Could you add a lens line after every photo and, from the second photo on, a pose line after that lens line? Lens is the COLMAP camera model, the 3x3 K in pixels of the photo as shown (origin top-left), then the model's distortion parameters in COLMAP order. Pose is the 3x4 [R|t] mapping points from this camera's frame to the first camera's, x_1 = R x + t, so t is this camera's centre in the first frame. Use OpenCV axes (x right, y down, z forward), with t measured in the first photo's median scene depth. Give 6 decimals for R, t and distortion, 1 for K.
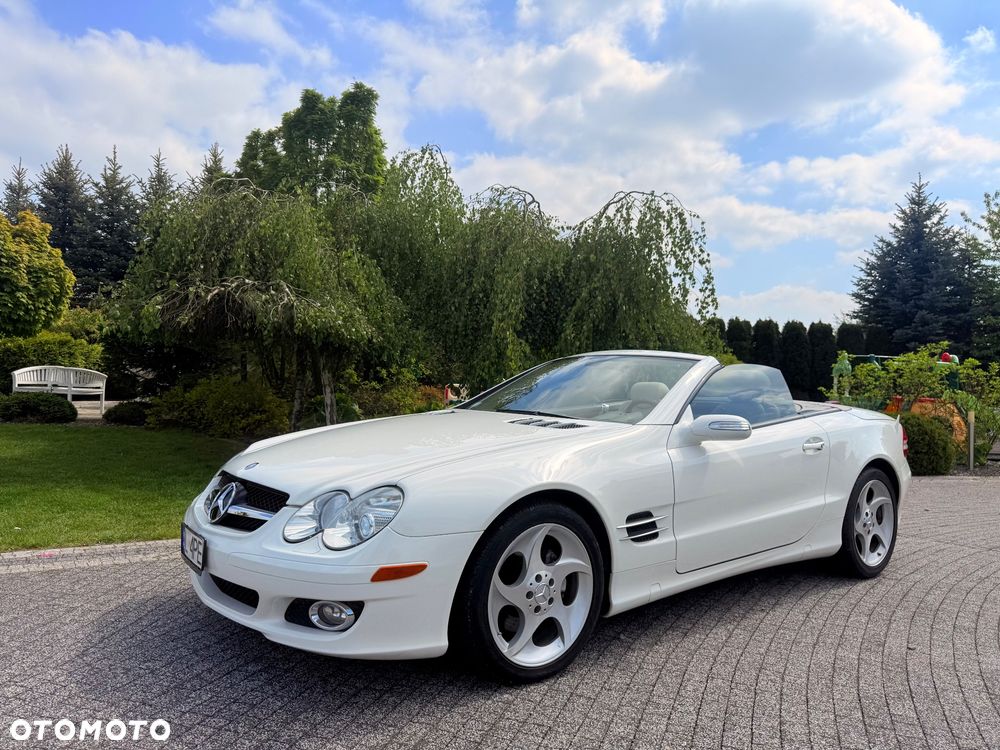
lens RADIAL K [[719.1, 0, 501.3], [0, 719.1, 379.0], [0, 0, 1]] dist [0.030207, -0.032357]
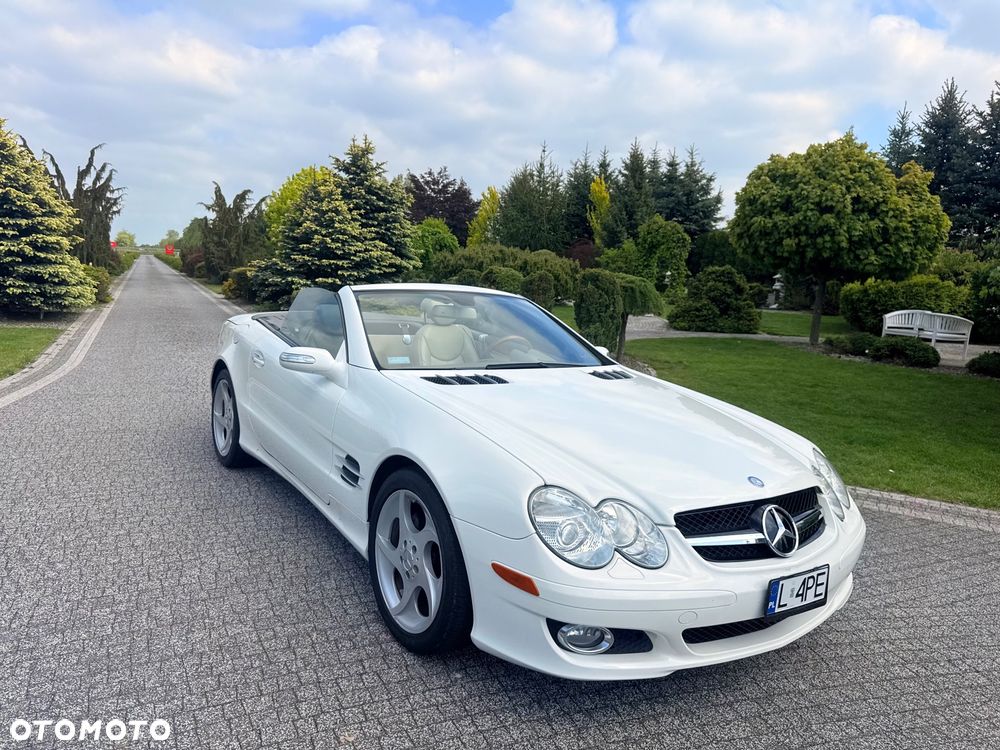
lens RADIAL K [[725.7, 0, 497.5], [0, 725.7, 375.2], [0, 0, 1]] dist [0.012121, -0.007422]
pose [[0.482410, 0.116968, -0.868101, 0.020859], [-0.035033, 0.992828, 0.114306, -0.036255], [0.875244, -0.024730, 0.483048, -0.078039]]
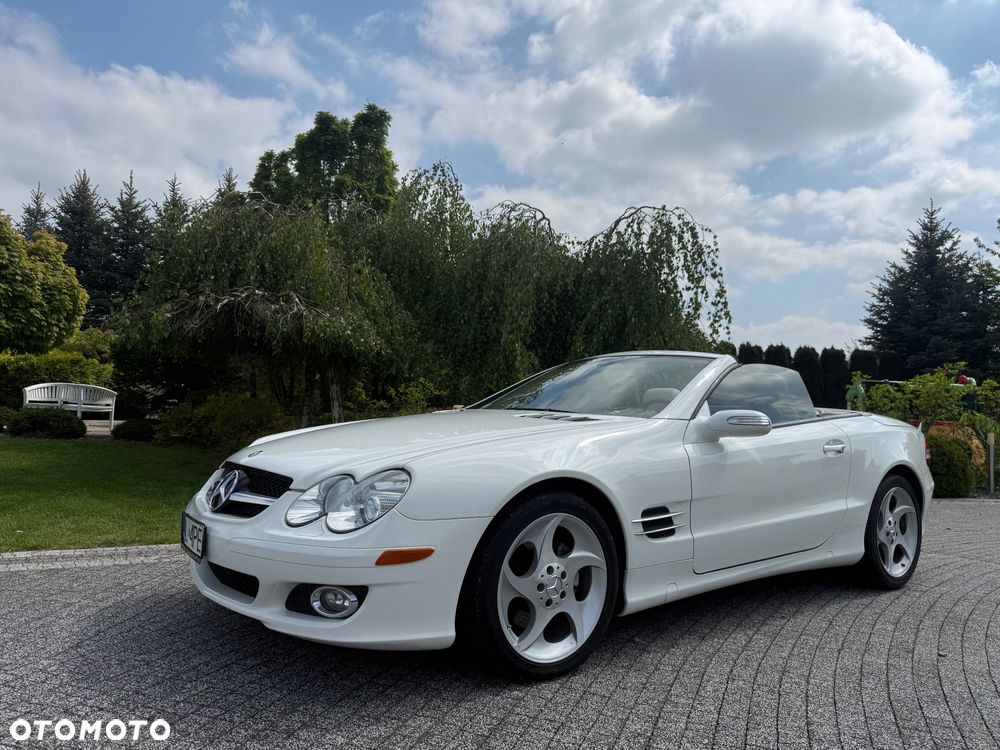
lens RADIAL K [[719.0, 0, 497.7], [0, 719.0, 379.9], [0, 0, 1]] dist [0.031965, -0.035466]
pose [[0.999834, 0.006616, -0.017000, -0.001108], [-0.007285, 0.999190, -0.039575, 0.019867], [0.016724, 0.039693, 0.999072, 0.010230]]
